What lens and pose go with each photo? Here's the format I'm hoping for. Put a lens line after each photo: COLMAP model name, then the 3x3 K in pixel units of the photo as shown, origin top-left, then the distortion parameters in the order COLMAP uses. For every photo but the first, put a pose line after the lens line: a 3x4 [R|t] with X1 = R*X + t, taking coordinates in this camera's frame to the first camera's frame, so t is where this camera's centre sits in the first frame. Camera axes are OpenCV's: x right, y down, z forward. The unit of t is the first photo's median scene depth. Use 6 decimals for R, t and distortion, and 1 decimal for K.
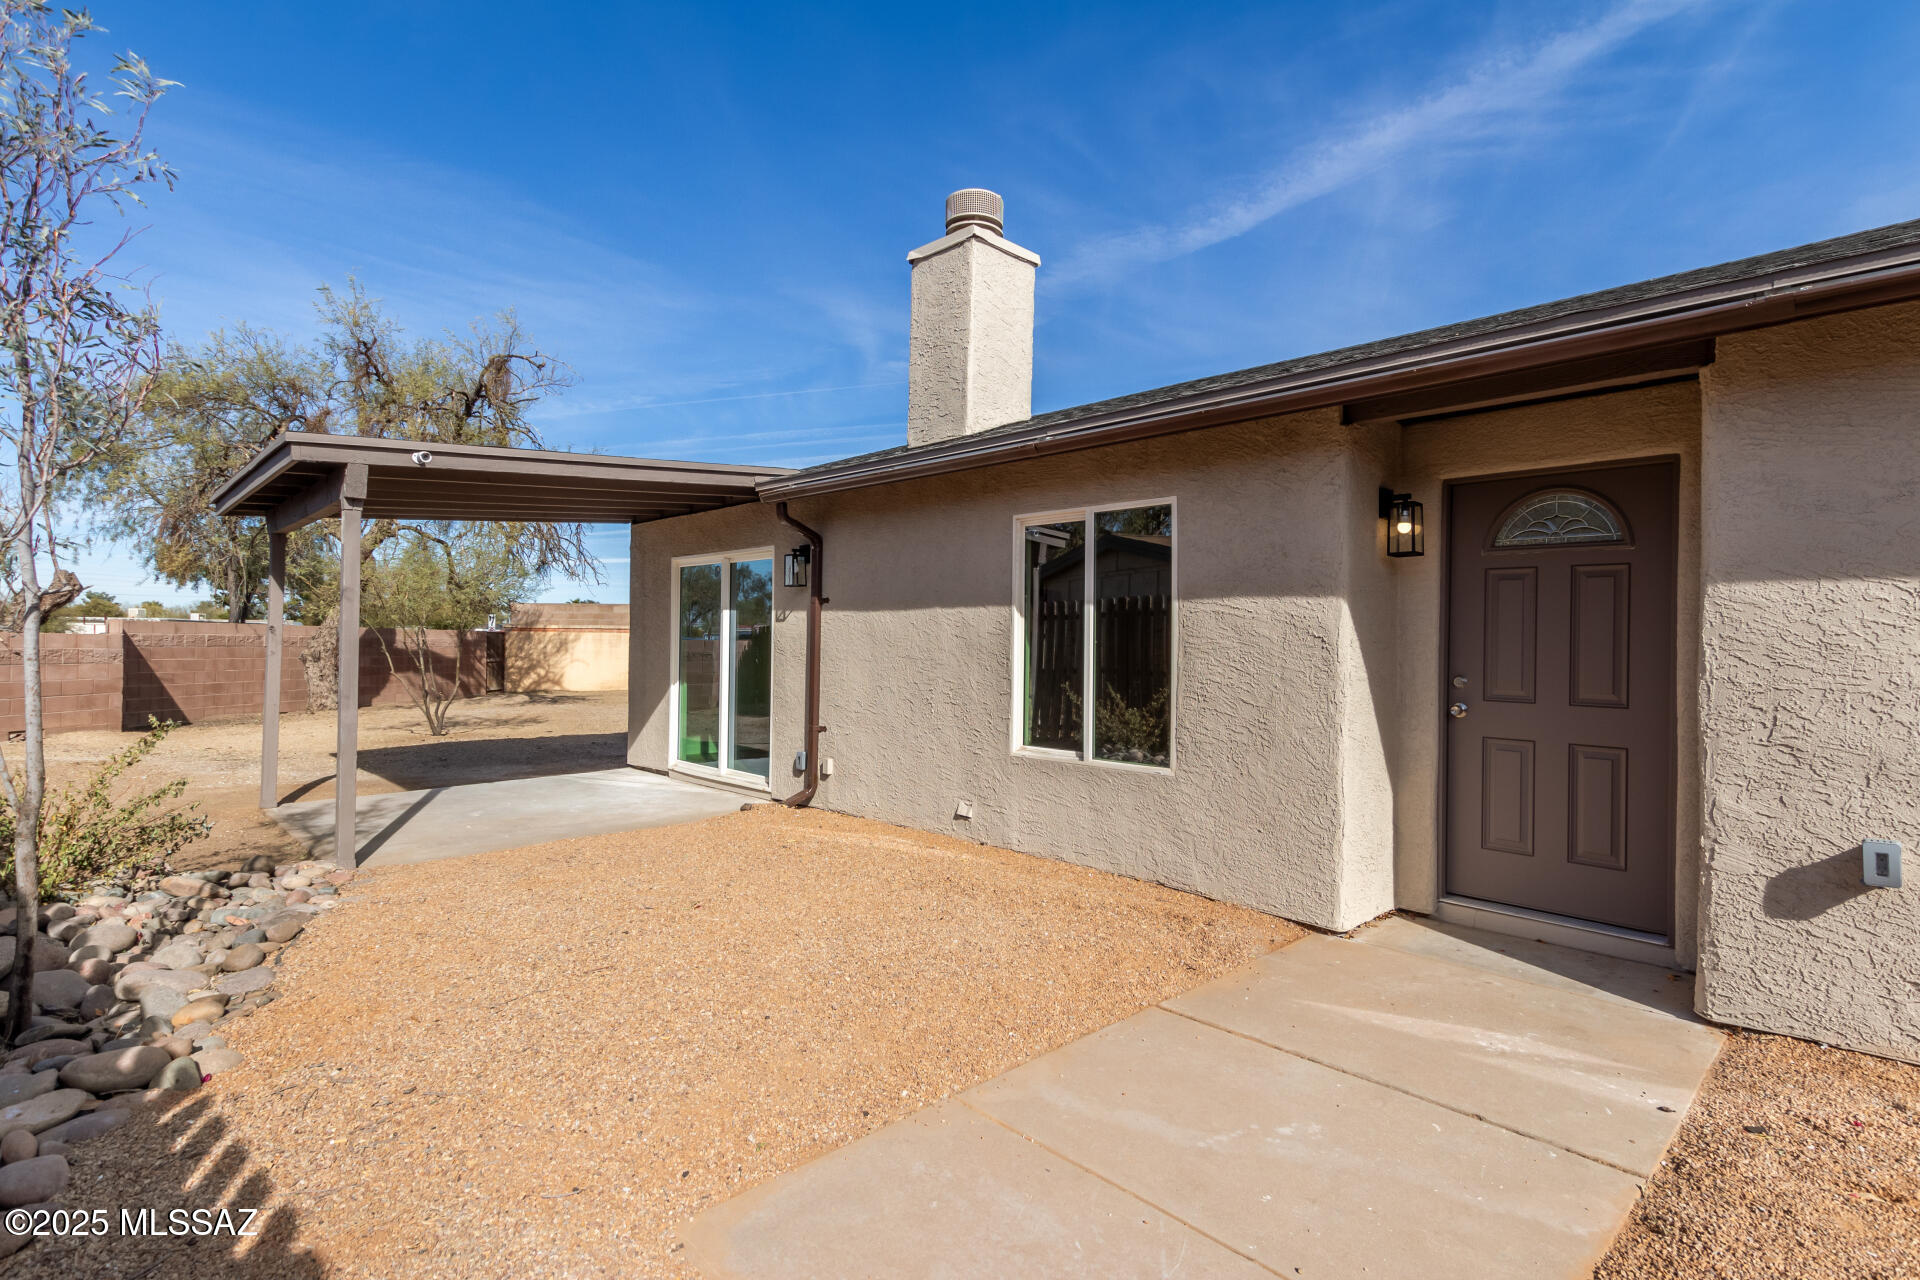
lens RADIAL K [[926.6, 0, 984.4], [0, 926.6, 647.4], [0, 0, 1]] dist [0.002234, -0.006089]
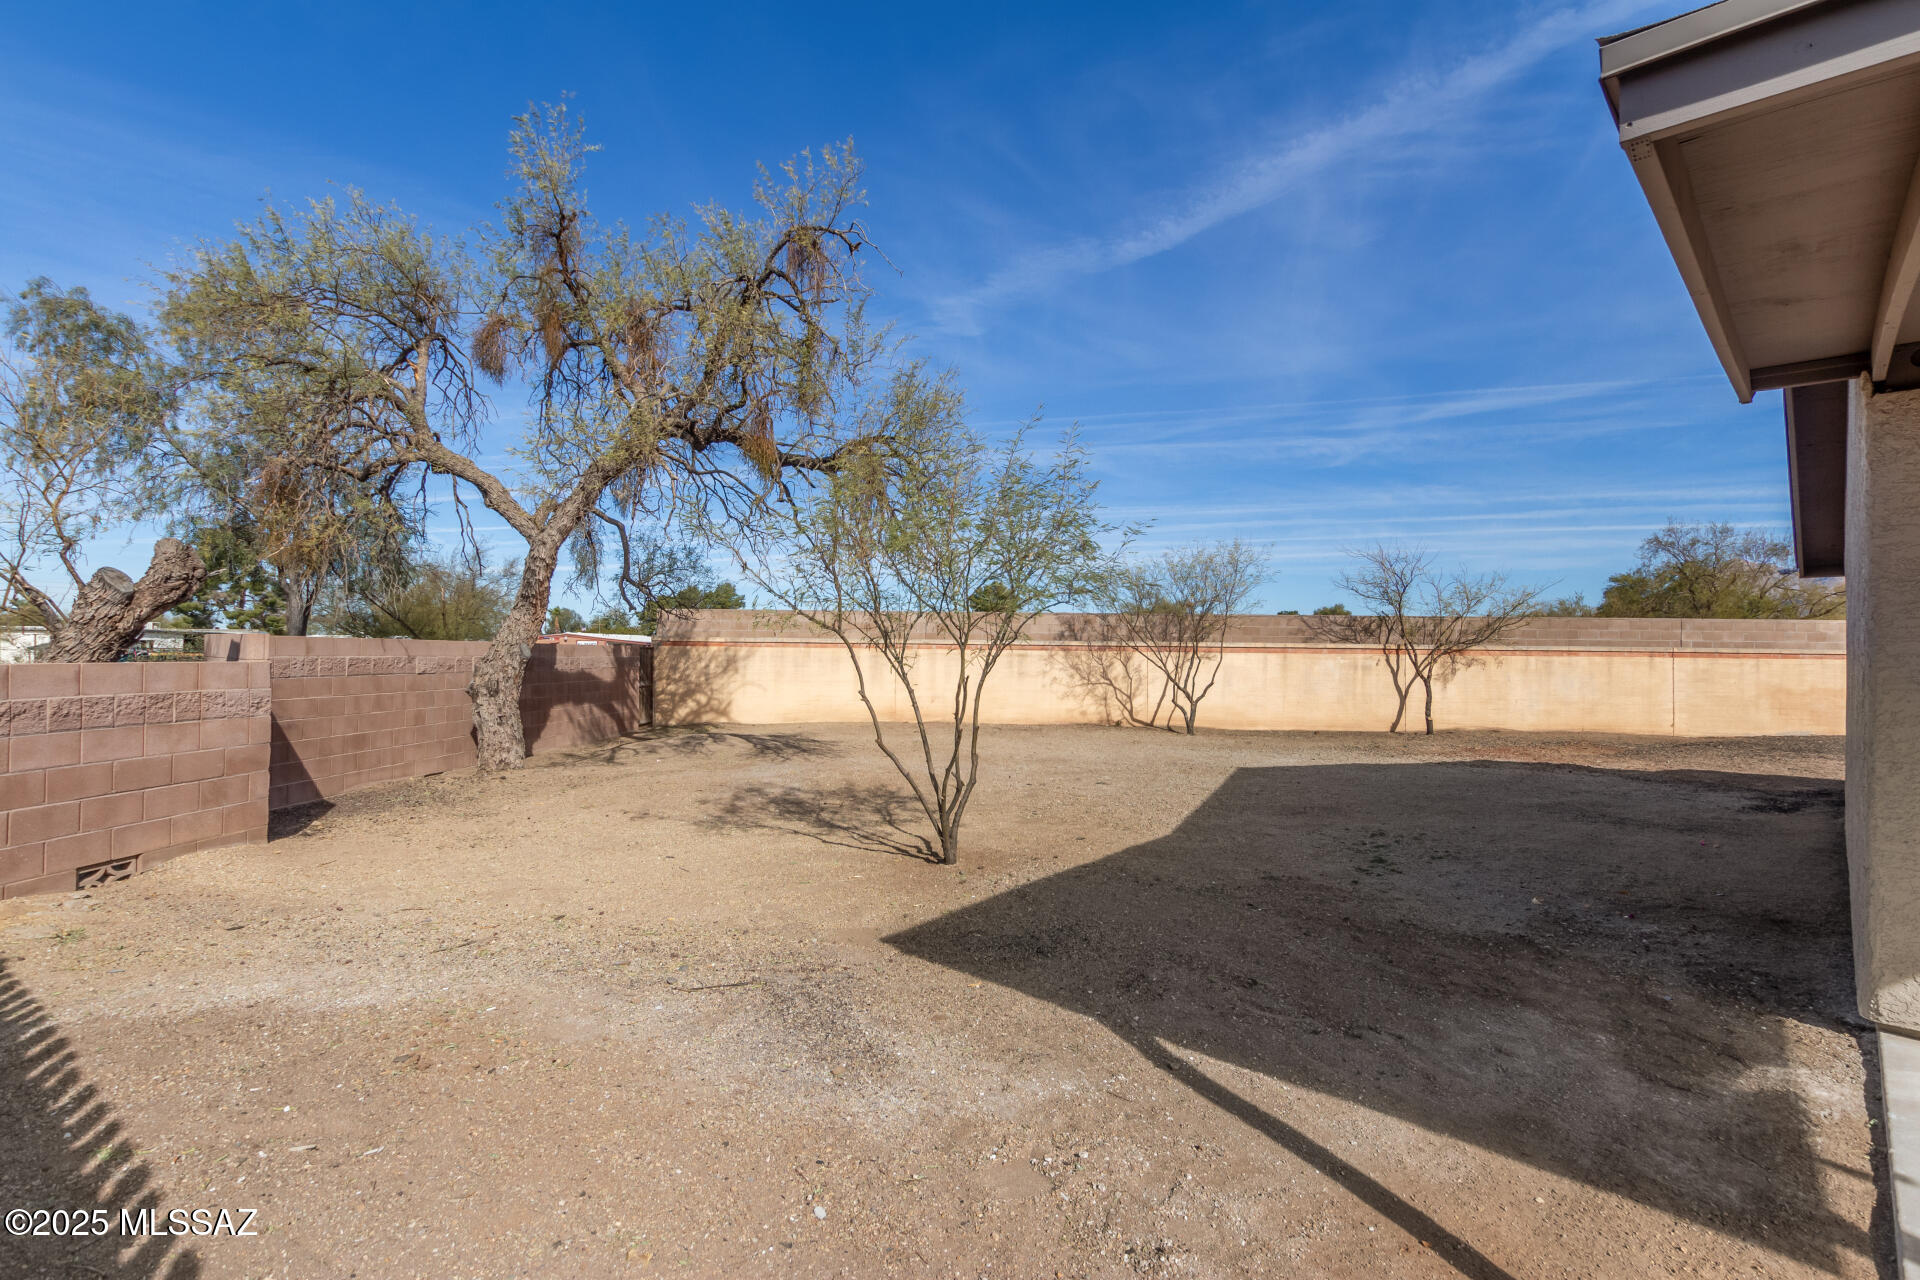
lens RADIAL K [[932.0, 0, 960.0], [0, 932.0, 640.0], [0, 0, 1]] dist [0.005468, 0.000111]
pose [[0.999662, -0.001568, 0.025967, -0.483480], [0.001951, 0.999890, -0.014730, -0.016481], [-0.025941, 0.014775, 0.999554, 0.392077]]
